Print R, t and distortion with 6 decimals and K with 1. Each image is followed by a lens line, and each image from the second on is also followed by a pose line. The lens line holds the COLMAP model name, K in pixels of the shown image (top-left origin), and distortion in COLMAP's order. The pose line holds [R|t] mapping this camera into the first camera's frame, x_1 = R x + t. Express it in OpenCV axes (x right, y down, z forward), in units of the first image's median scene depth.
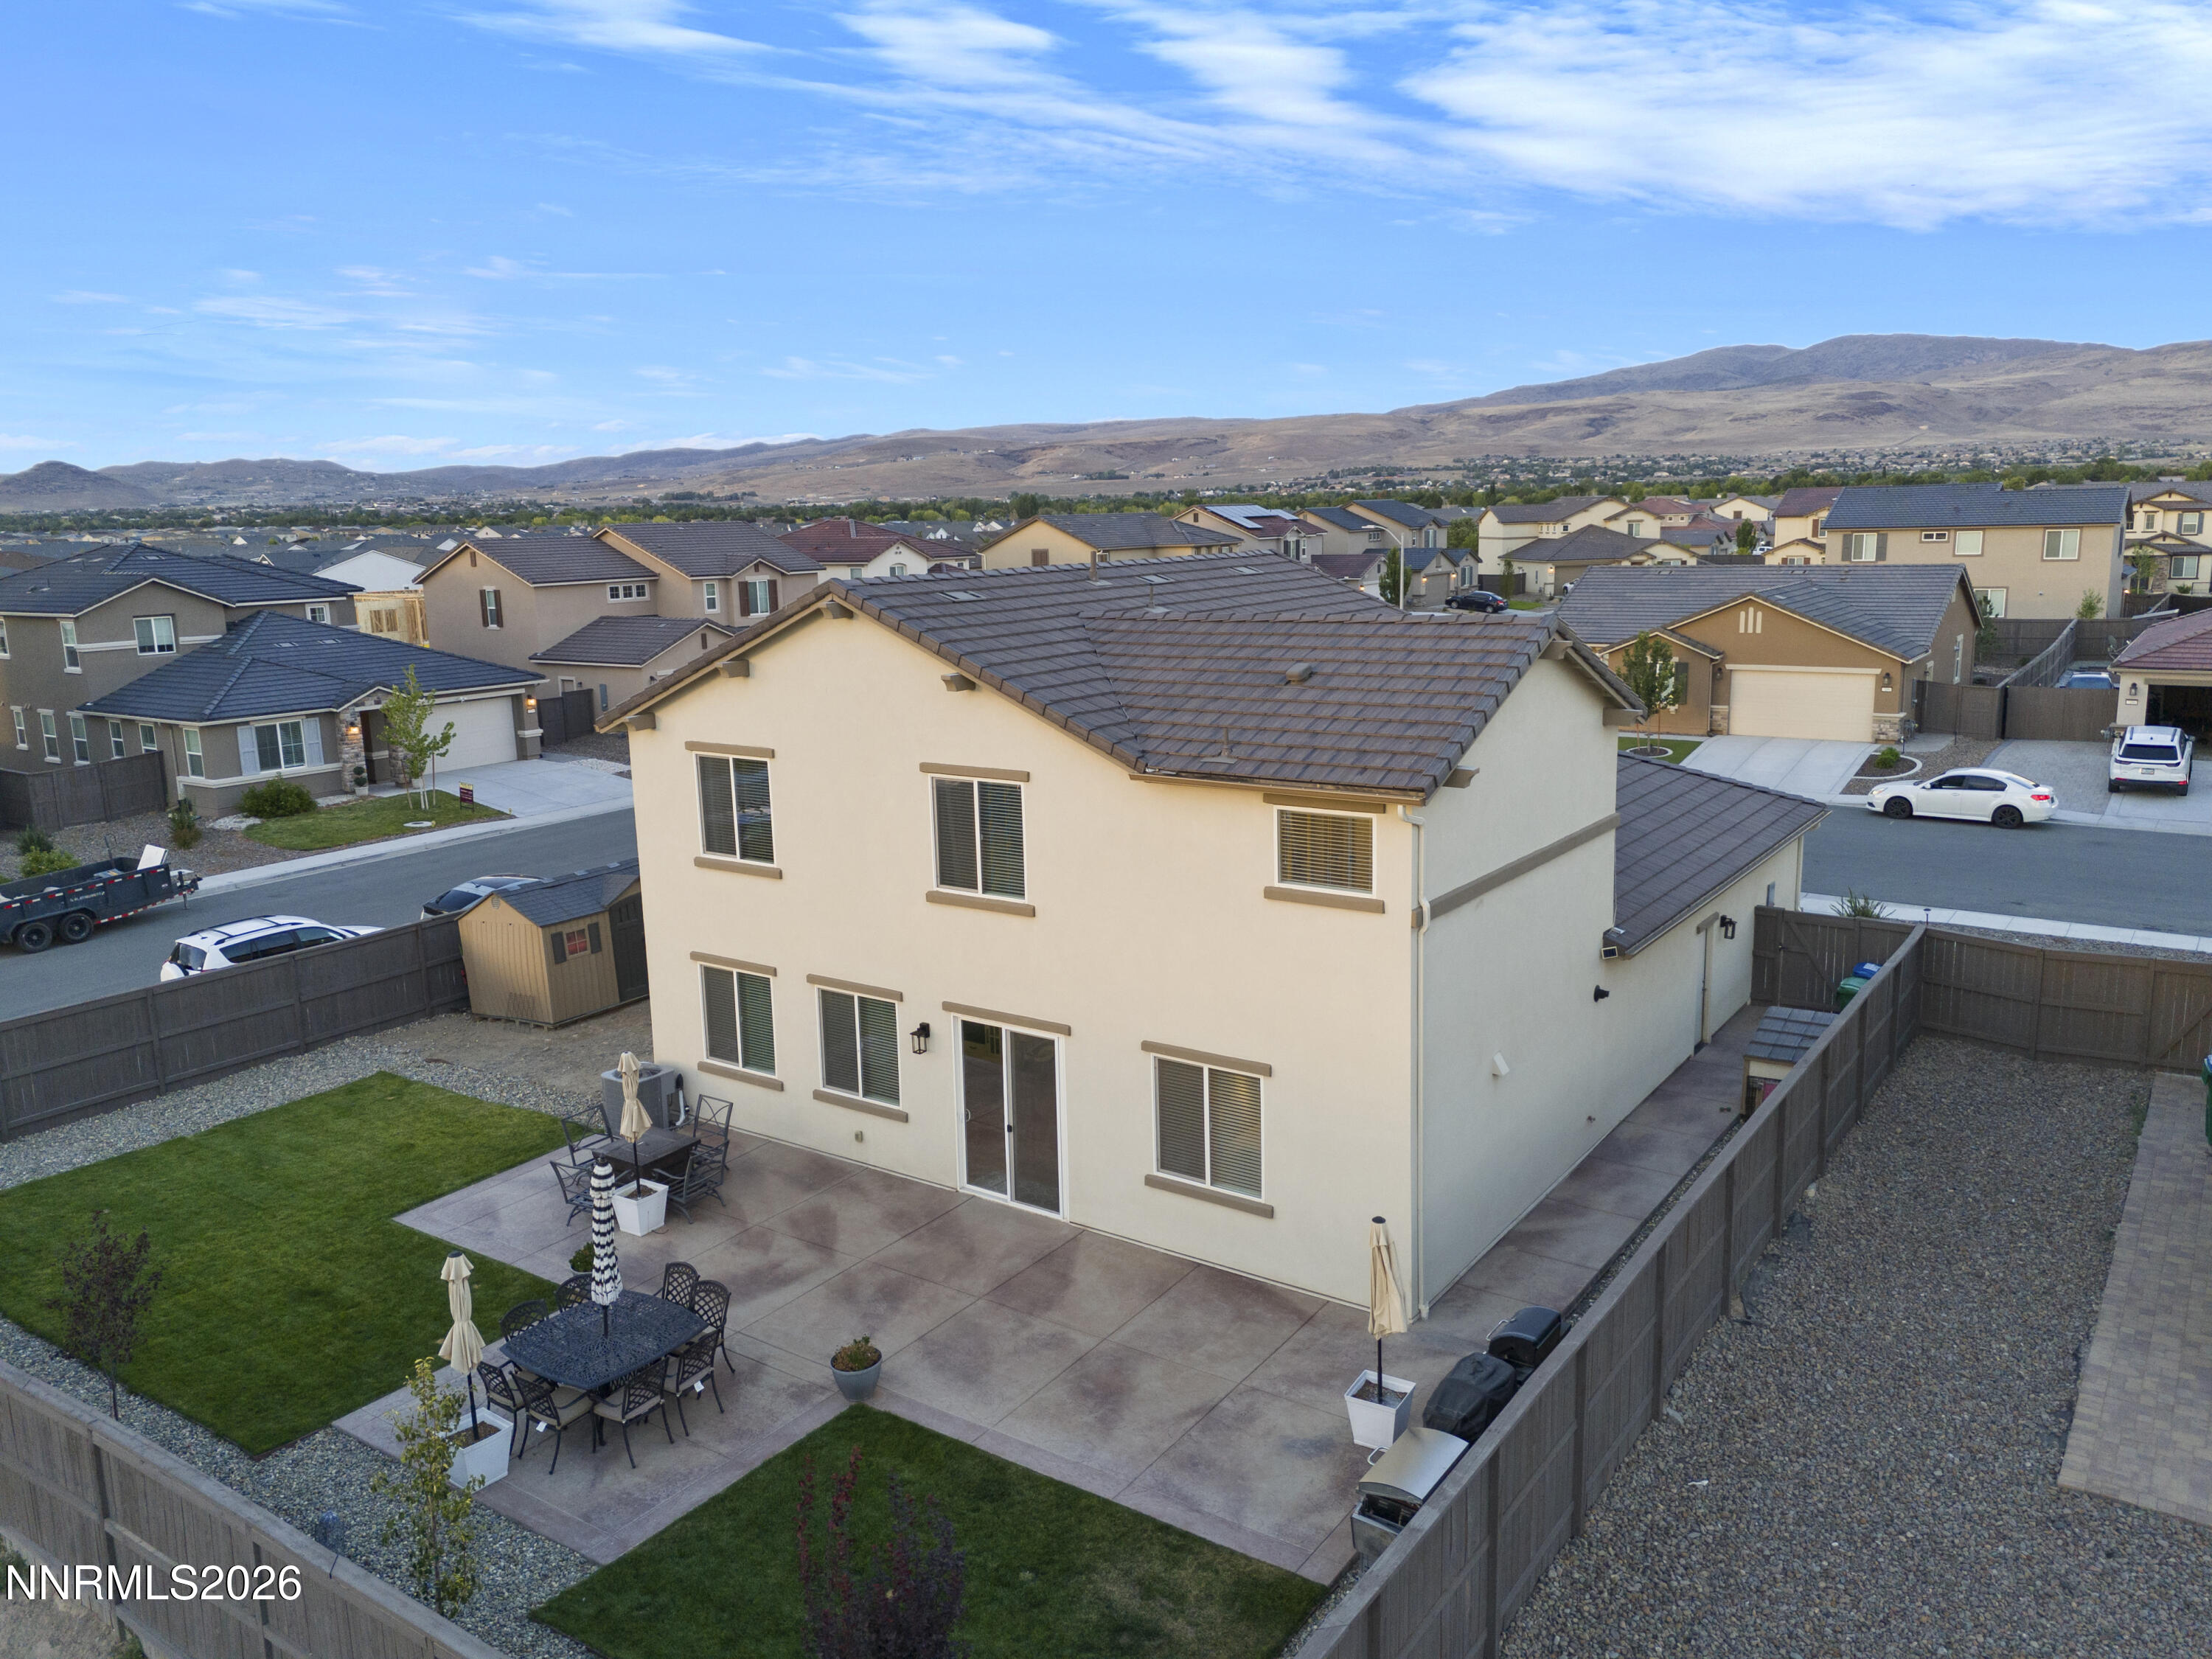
lens RADIAL K [[1622.9, 0, 1115.4], [0, 1622.9, 824.0], [0, 0, 1]] dist [0.075271, -0.072382]
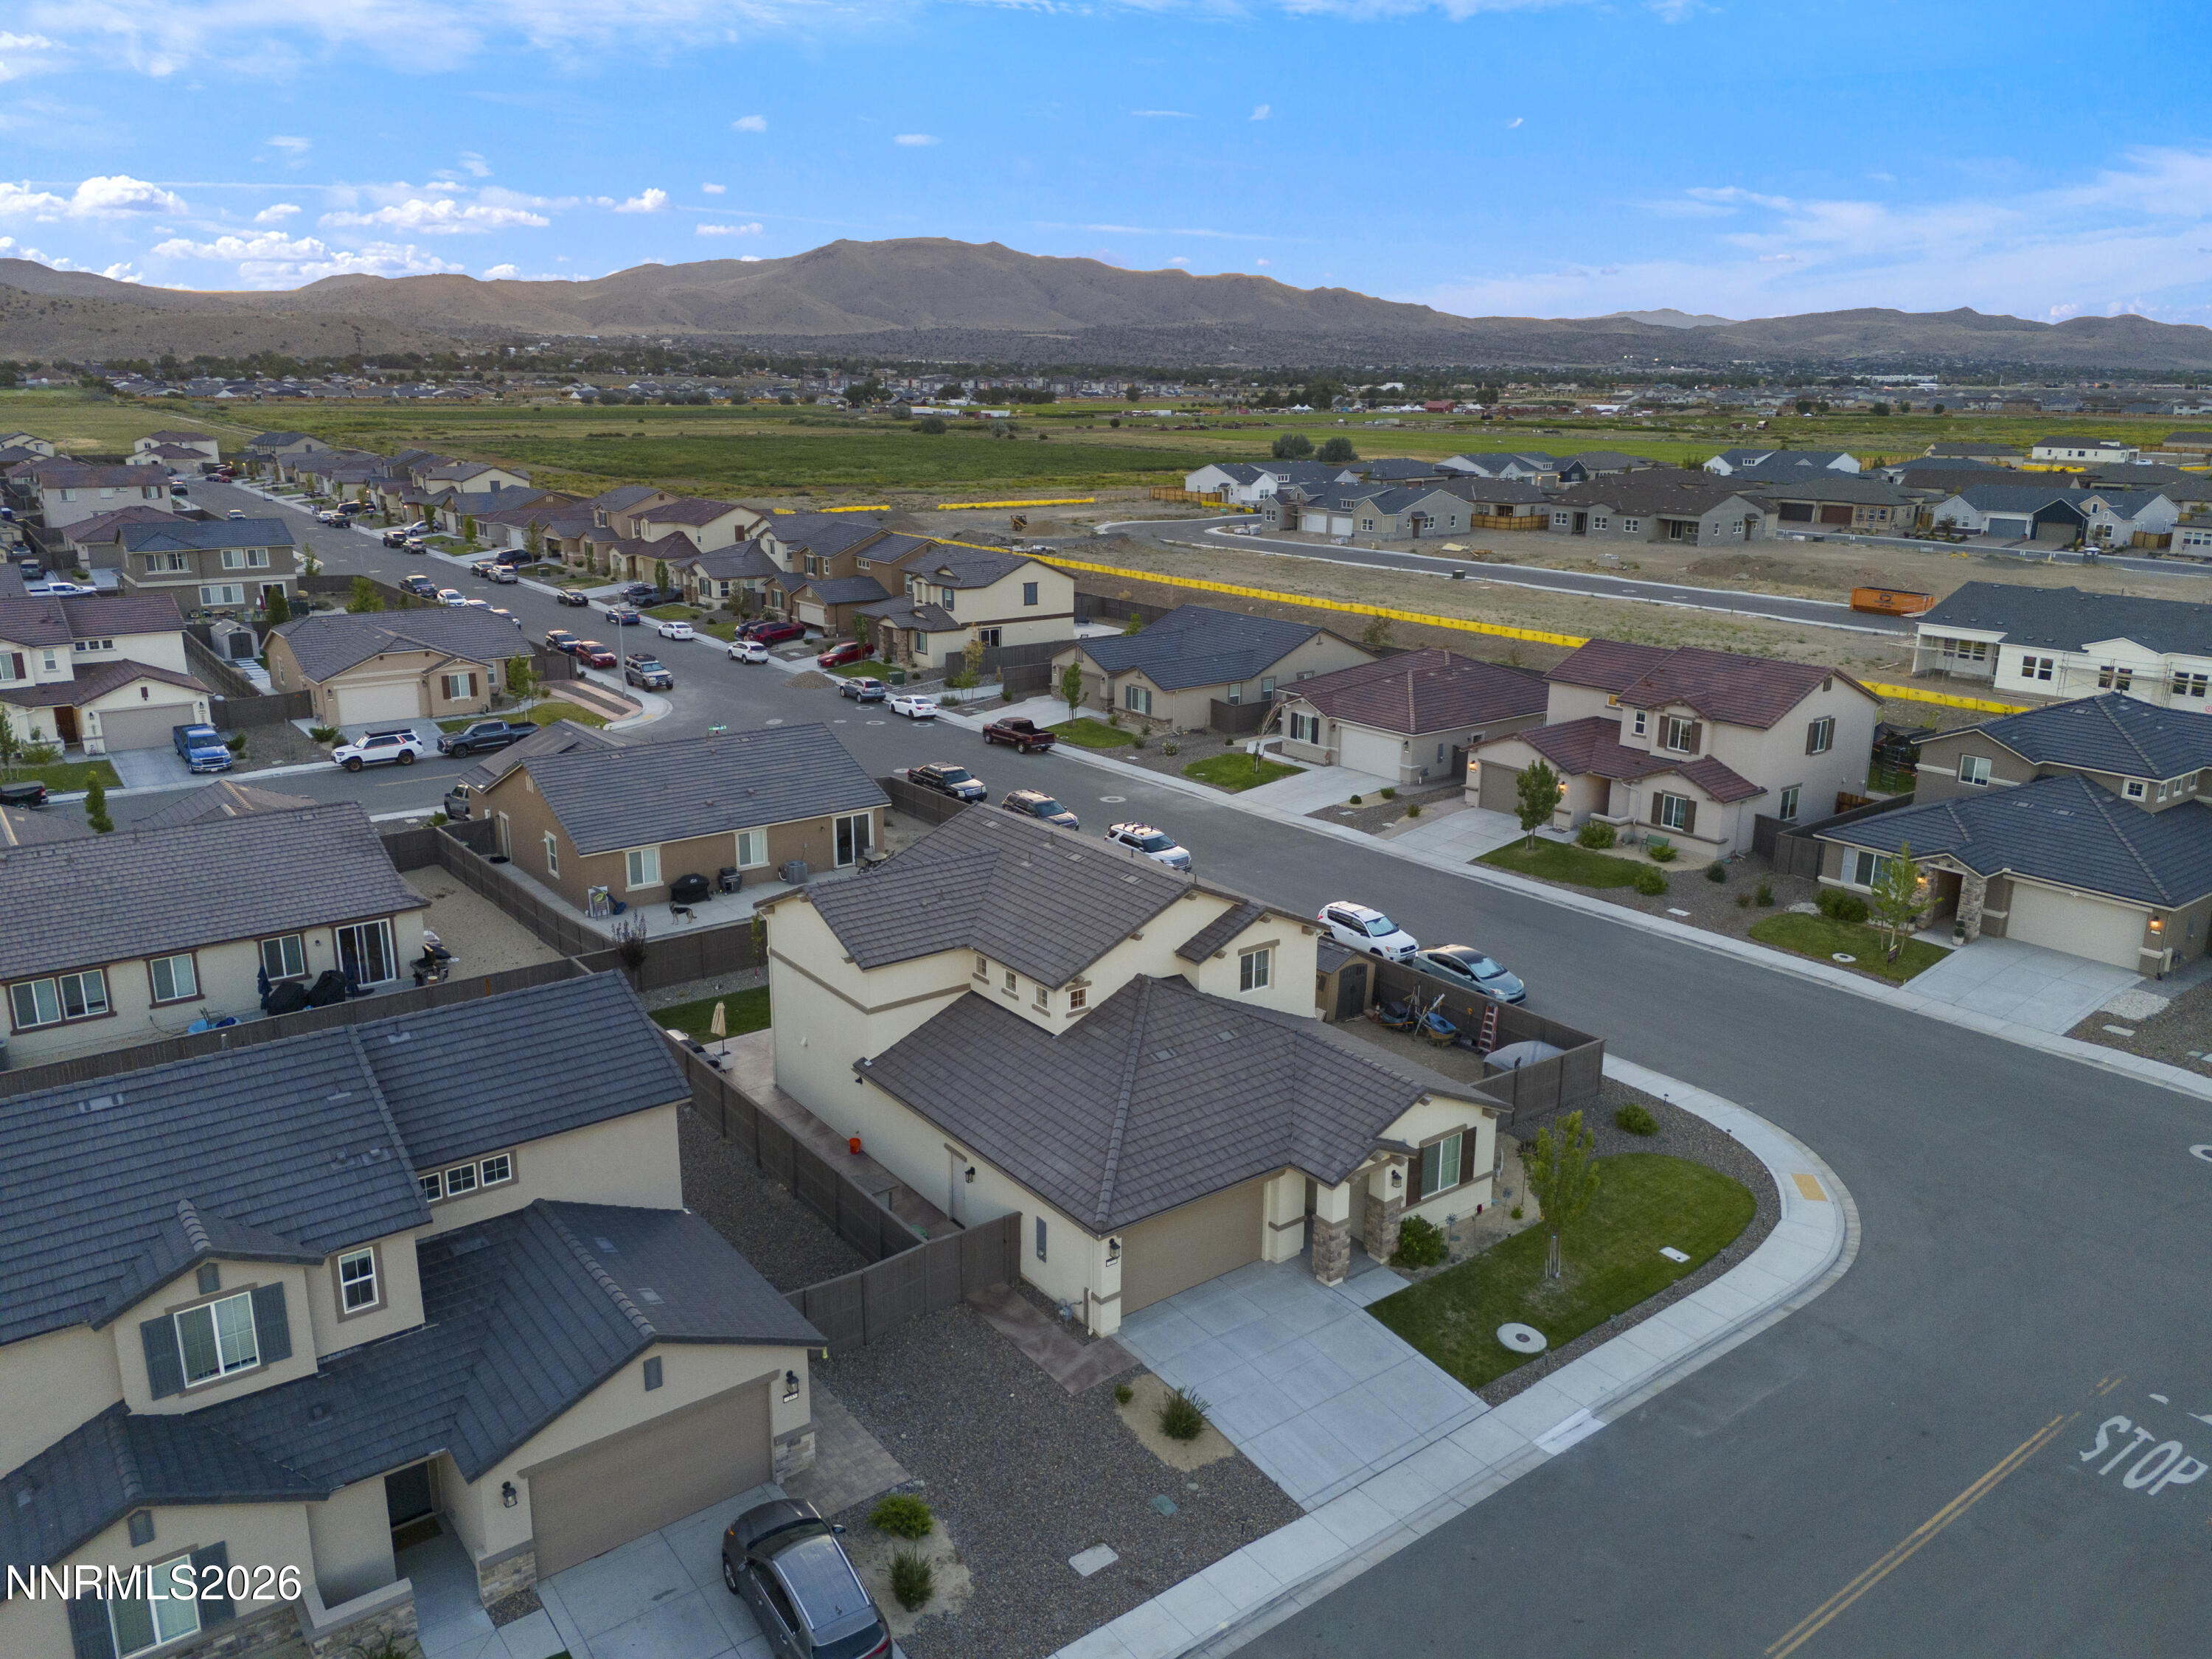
lens RADIAL K [[1622.9, 0, 1115.4], [0, 1622.9, 824.0], [0, 0, 1]] dist [0.075271, -0.072382]
pose [[-0.303337, 0.276595, -0.911856, 2.042233], [-0.181222, 0.922733, 0.340180, -0.990081], [0.935492, 0.268437, -0.229774, 1.715633]]
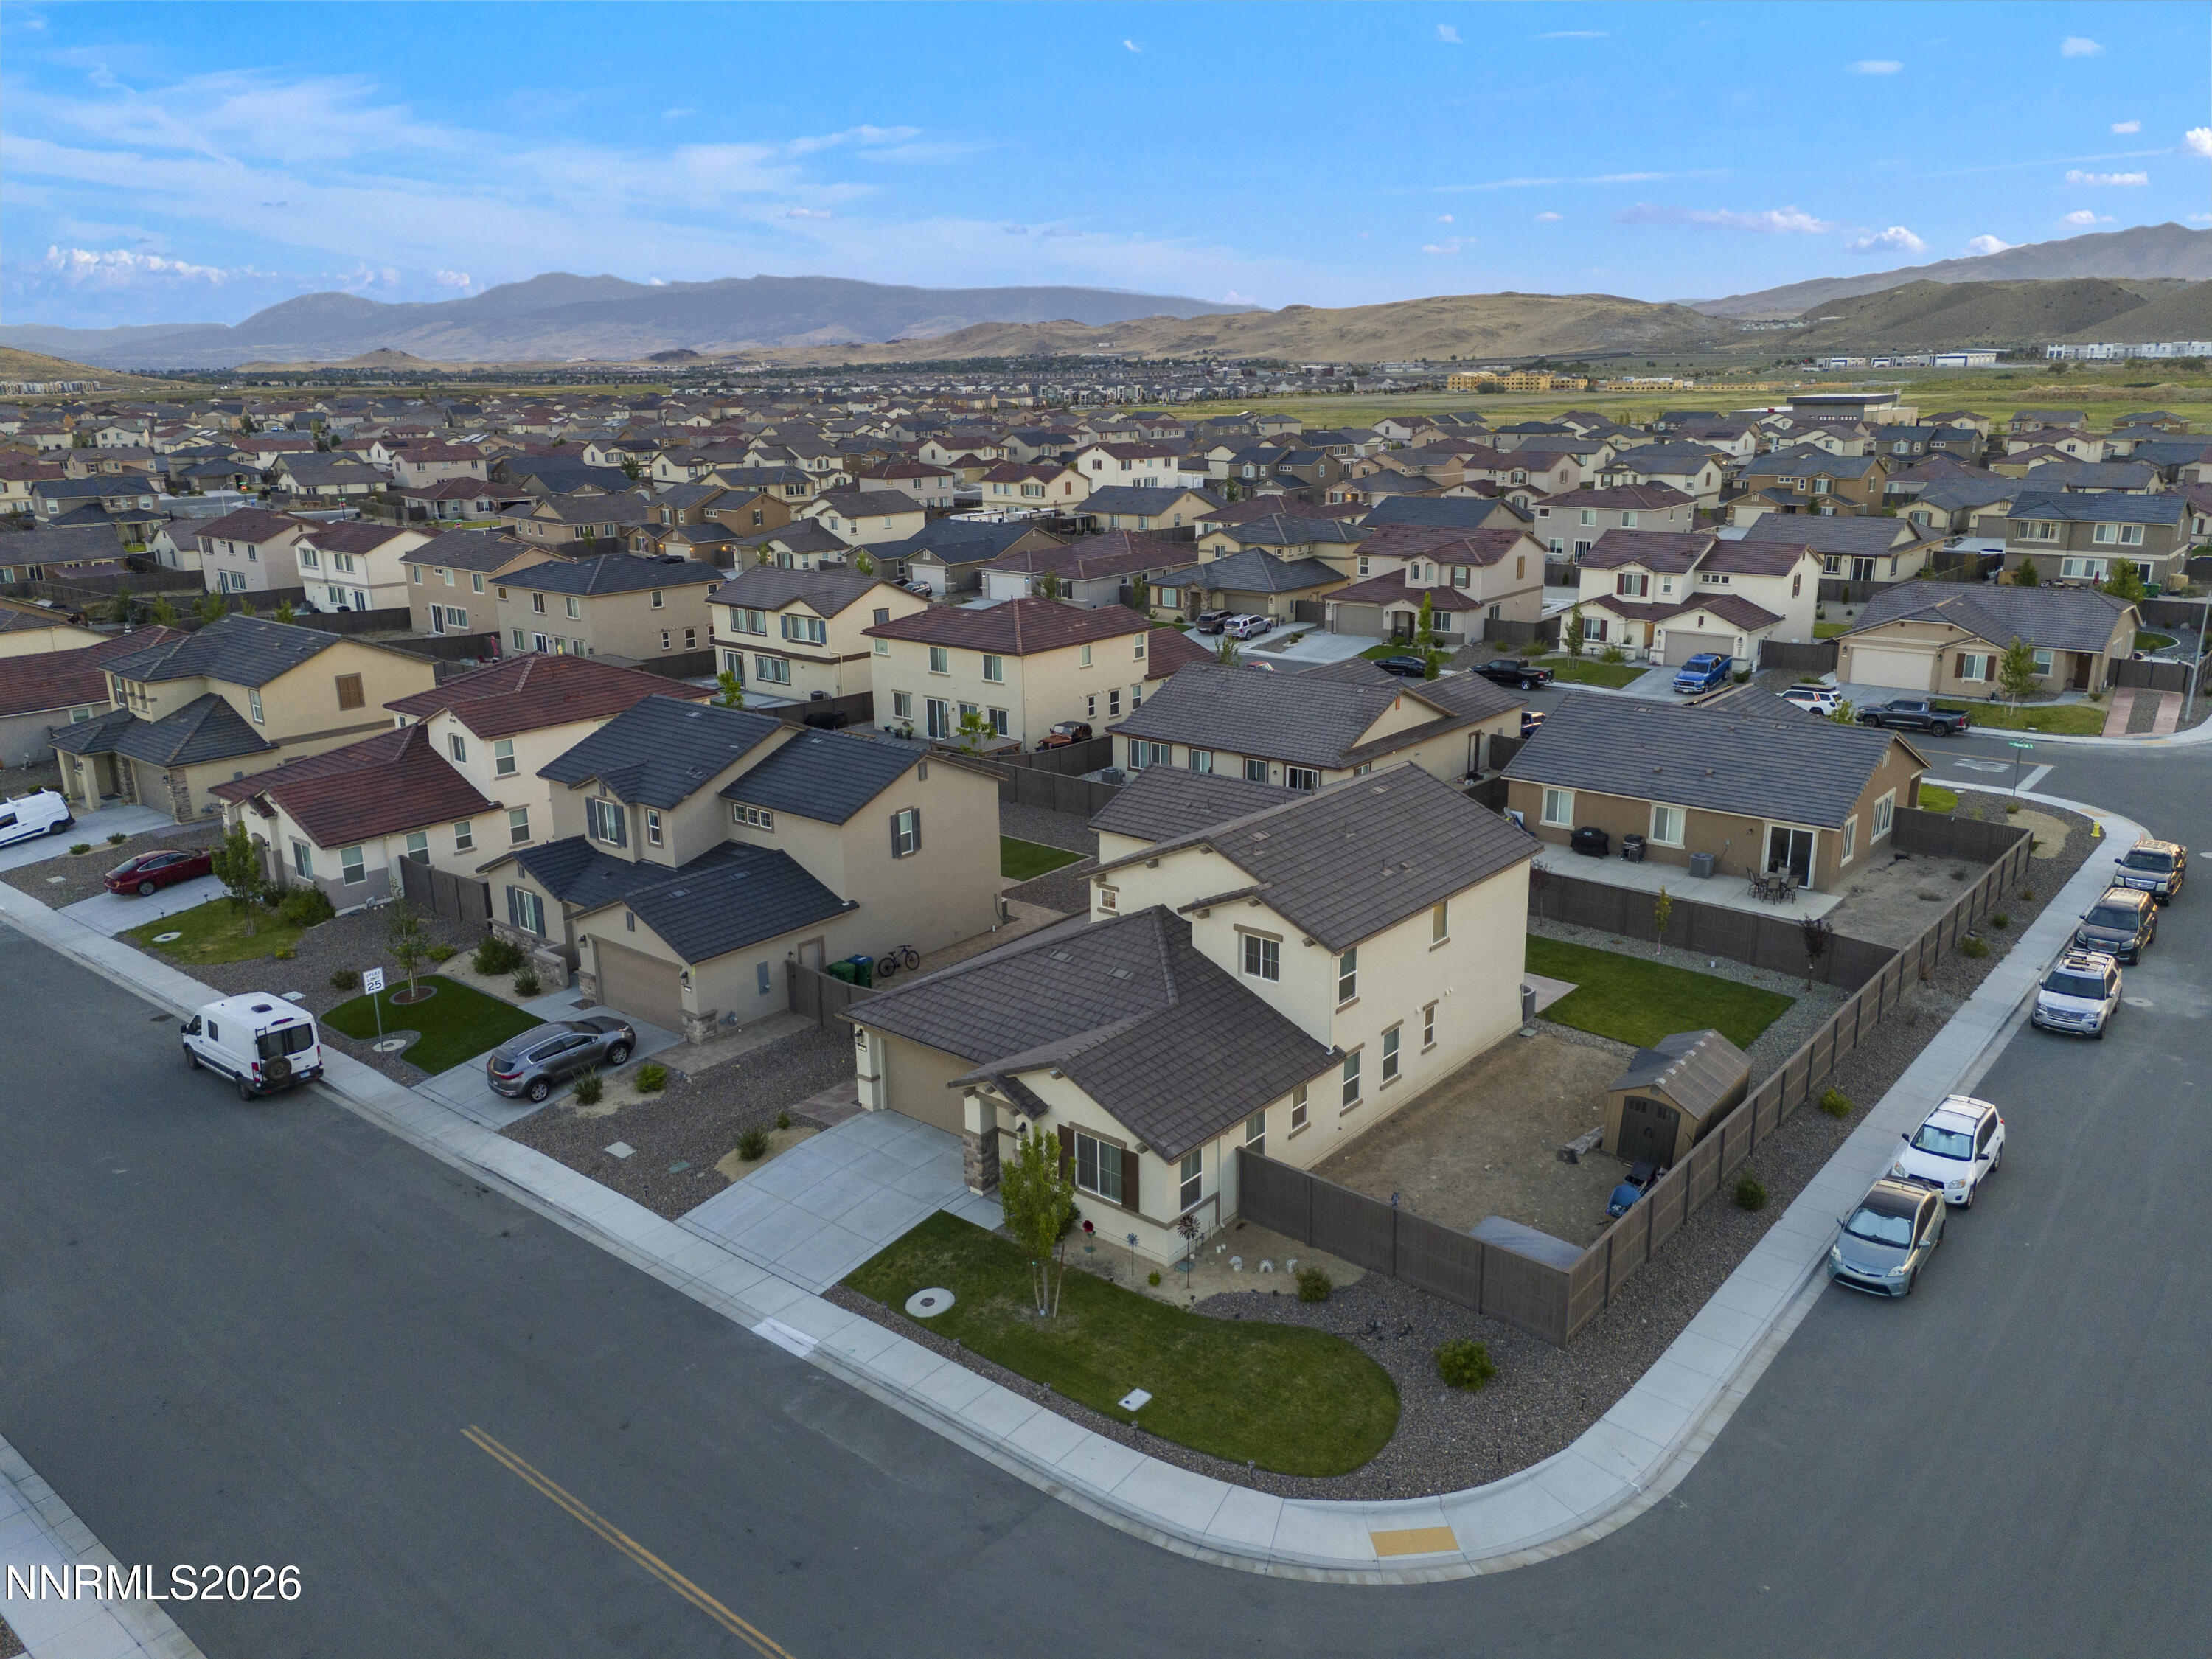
lens RADIAL K [[1637.7, 0, 1112.8], [0, 1637.7, 771.7], [0, 0, 1]] dist [0.098917, -0.117085]
pose [[-0.995718, 0.018440, 0.090590, 0.056166], [0.054843, 0.906671, 0.418257, -1.186872], [-0.074423, 0.421434, -0.903800, 3.219783]]
